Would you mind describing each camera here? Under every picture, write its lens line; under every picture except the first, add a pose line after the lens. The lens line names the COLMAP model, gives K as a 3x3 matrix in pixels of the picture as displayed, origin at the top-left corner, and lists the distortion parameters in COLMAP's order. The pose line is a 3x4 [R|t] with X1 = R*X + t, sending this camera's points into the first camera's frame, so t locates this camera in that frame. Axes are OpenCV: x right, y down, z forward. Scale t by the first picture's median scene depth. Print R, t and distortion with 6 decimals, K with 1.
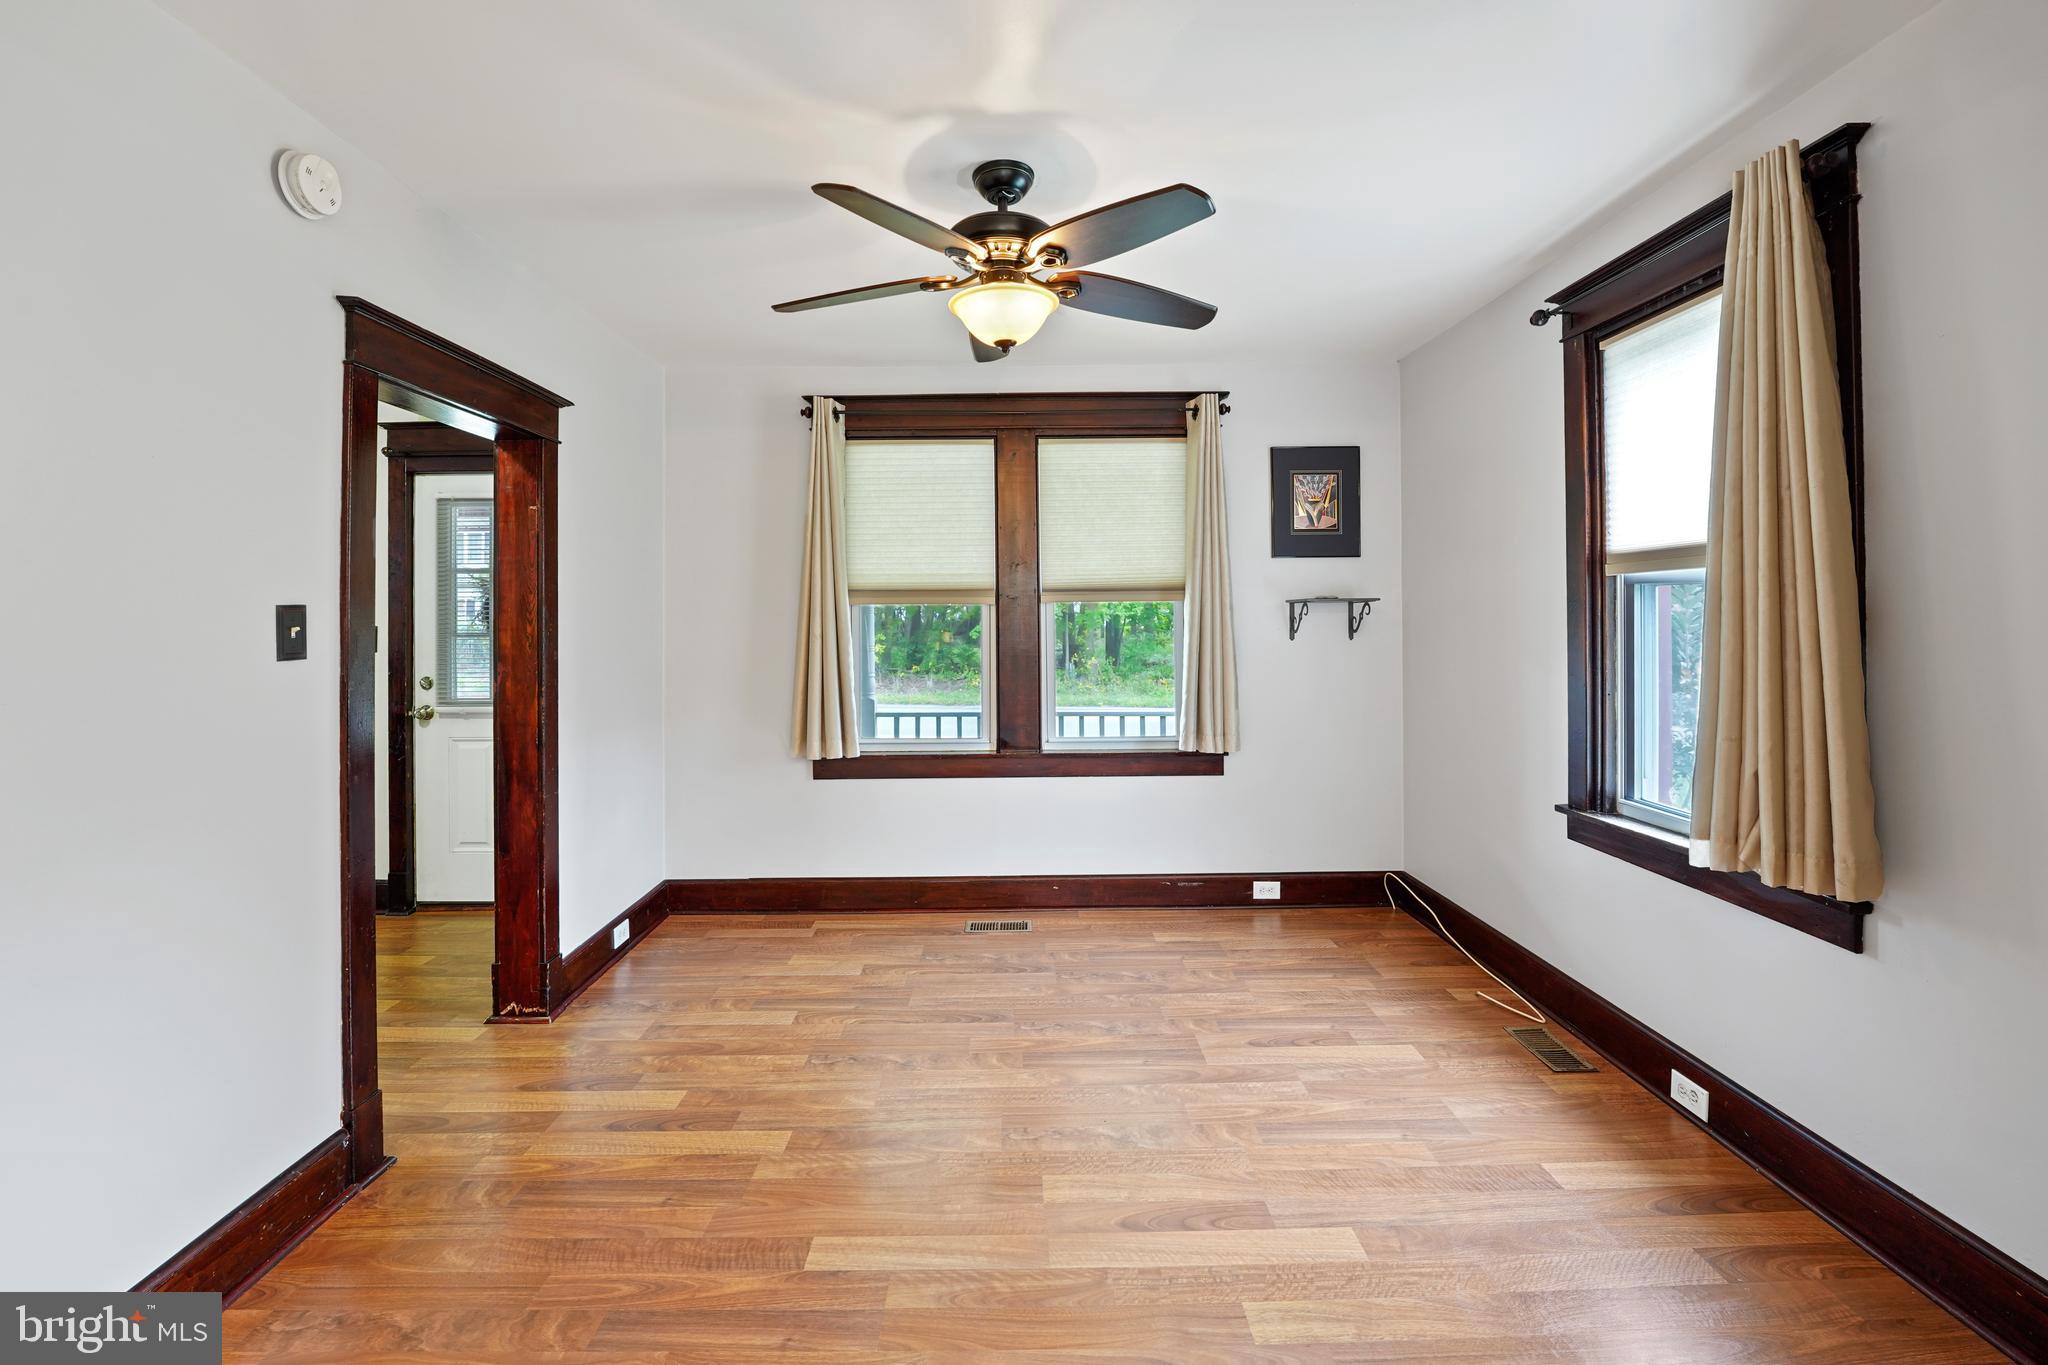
lens RADIAL K [[863.5, 0, 1023.9], [0, 863.5, 607.2], [0, 0, 1]] dist [-0.022875, -0.000252]
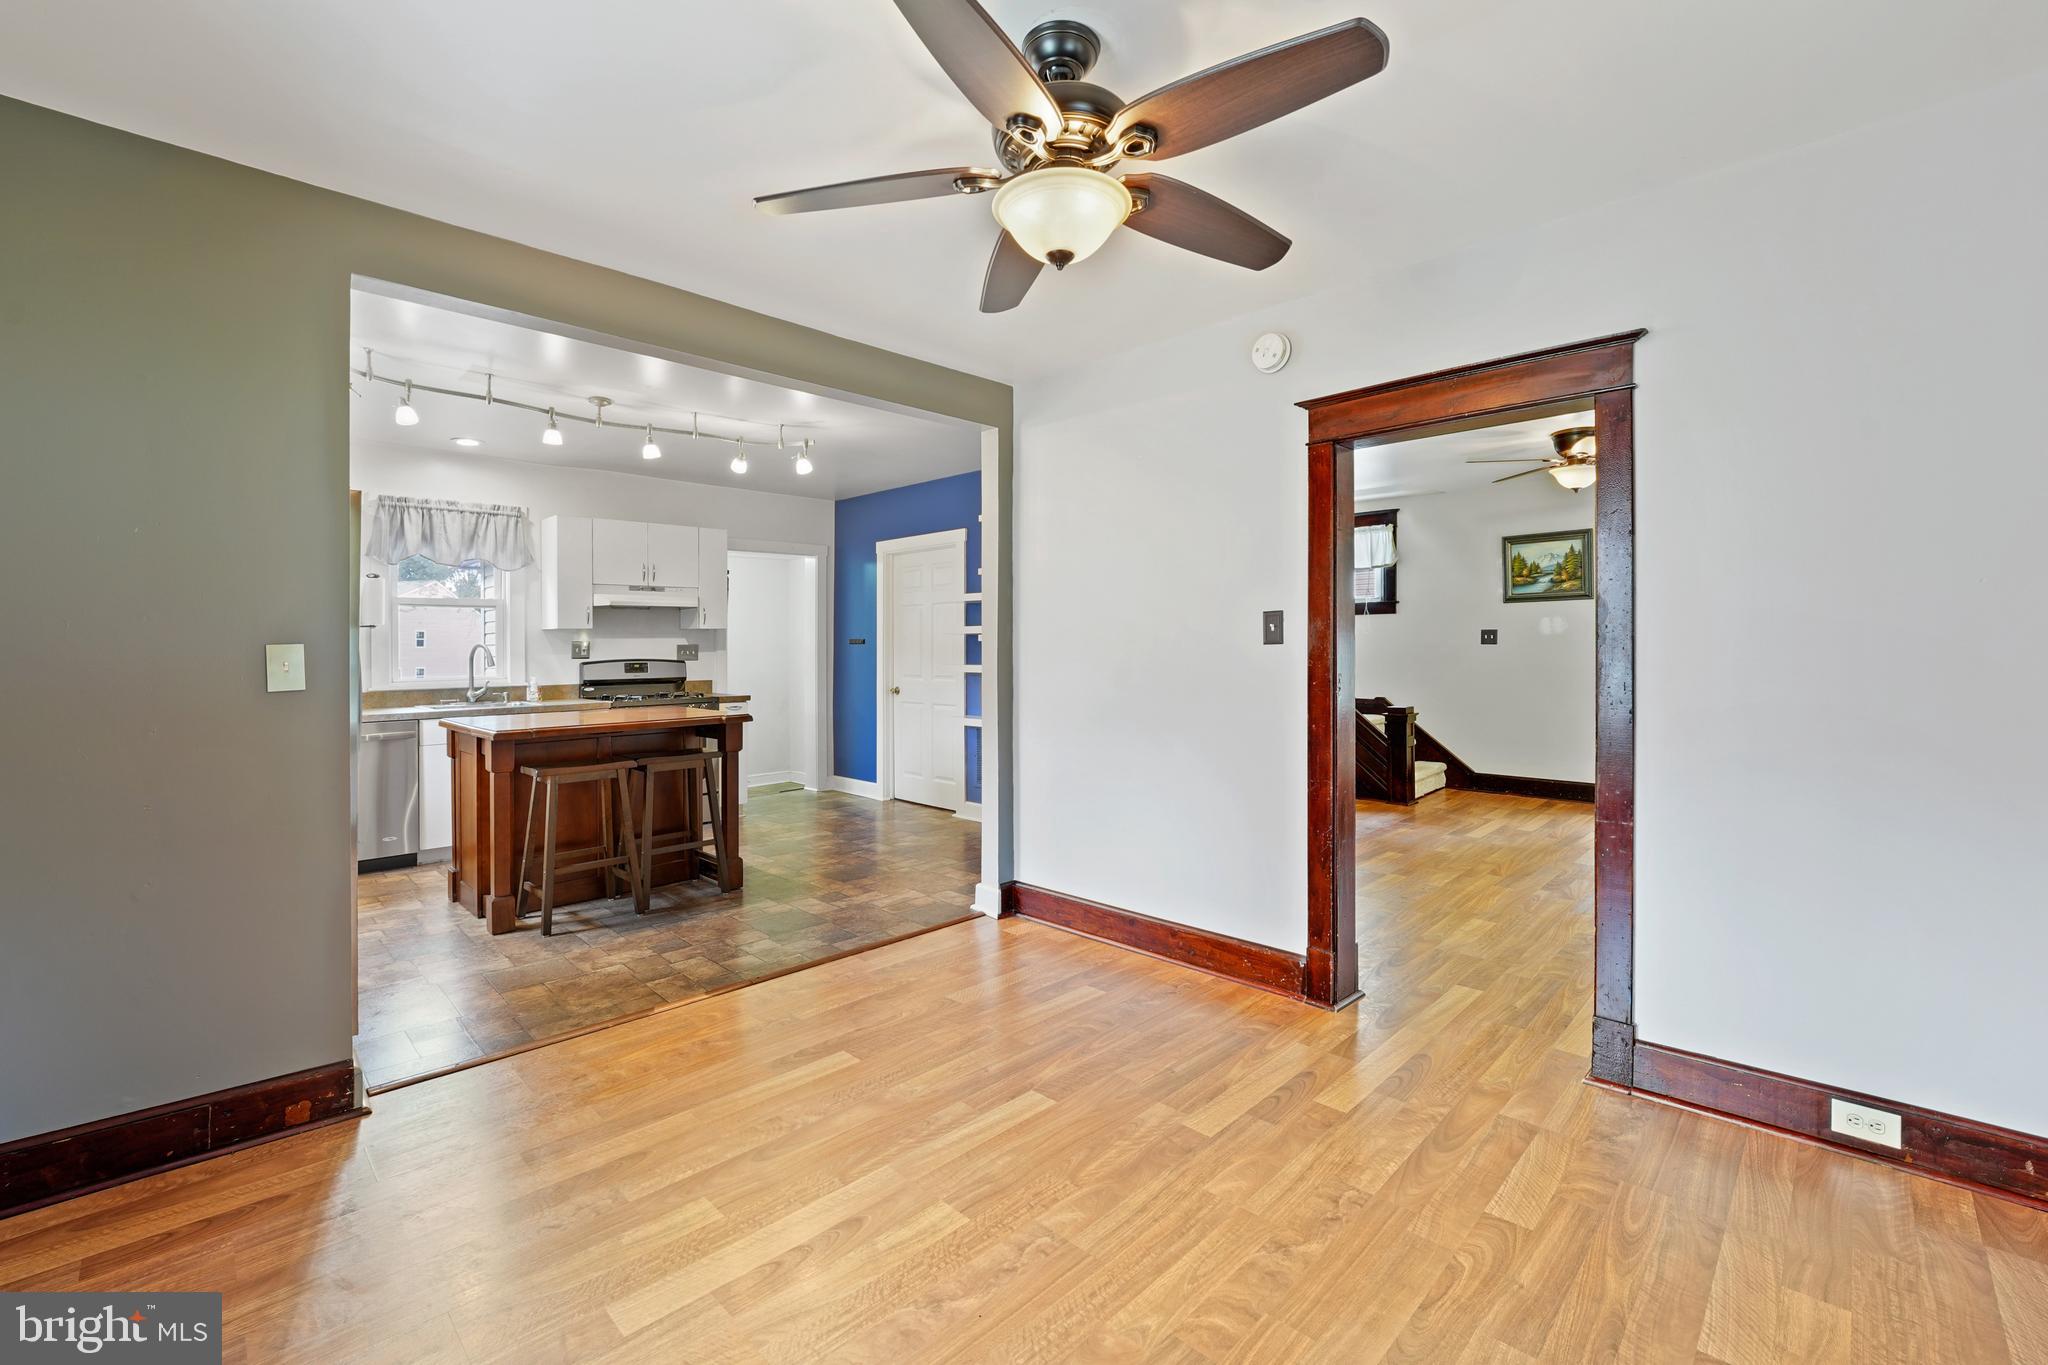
lens RADIAL K [[867.7, 0, 1013.5], [0, 867.7, 645.9], [0, 0, 1]] dist [-0.020637, 0.000400]
pose [[-0.714838, 0.012605, -0.699176, 0.466335], [0.021588, 0.999759, -0.004048, 0.041880], [0.698957, -0.017987, -0.714938, 1.271177]]
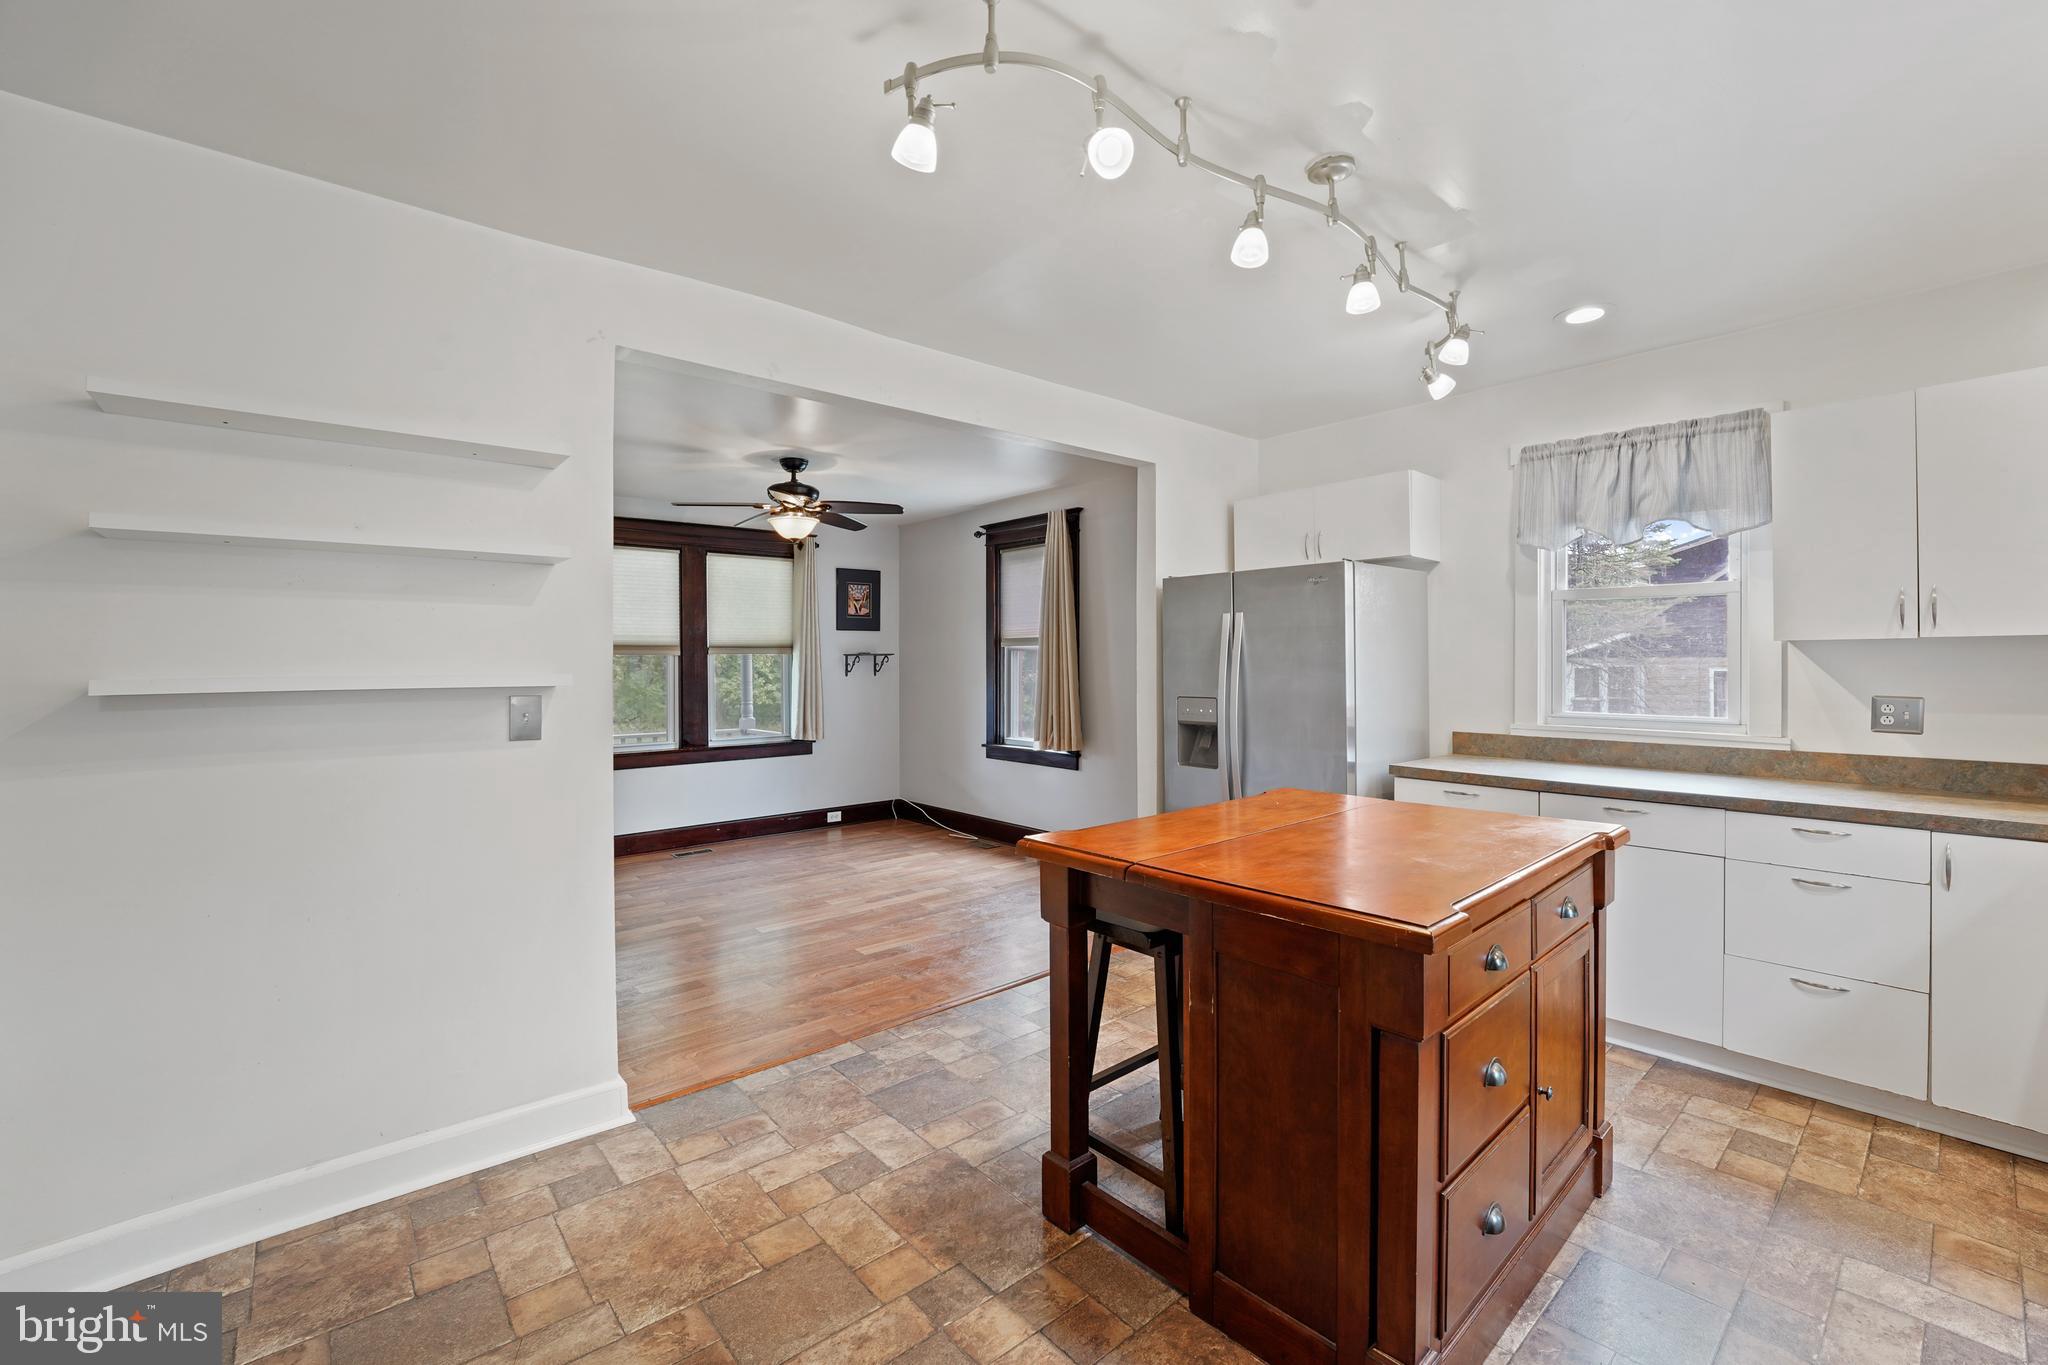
lens RADIAL K [[867.7, 0, 1013.5], [0, 867.7, 645.9], [0, 0, 1]] dist [-0.020637, 0.000400]
pose [[0.765422, 0.012807, 0.643401, -0.840665], [-0.008016, 0.999914, -0.010368, -0.013792], [-0.643479, 0.002778, 0.765459, -0.870458]]
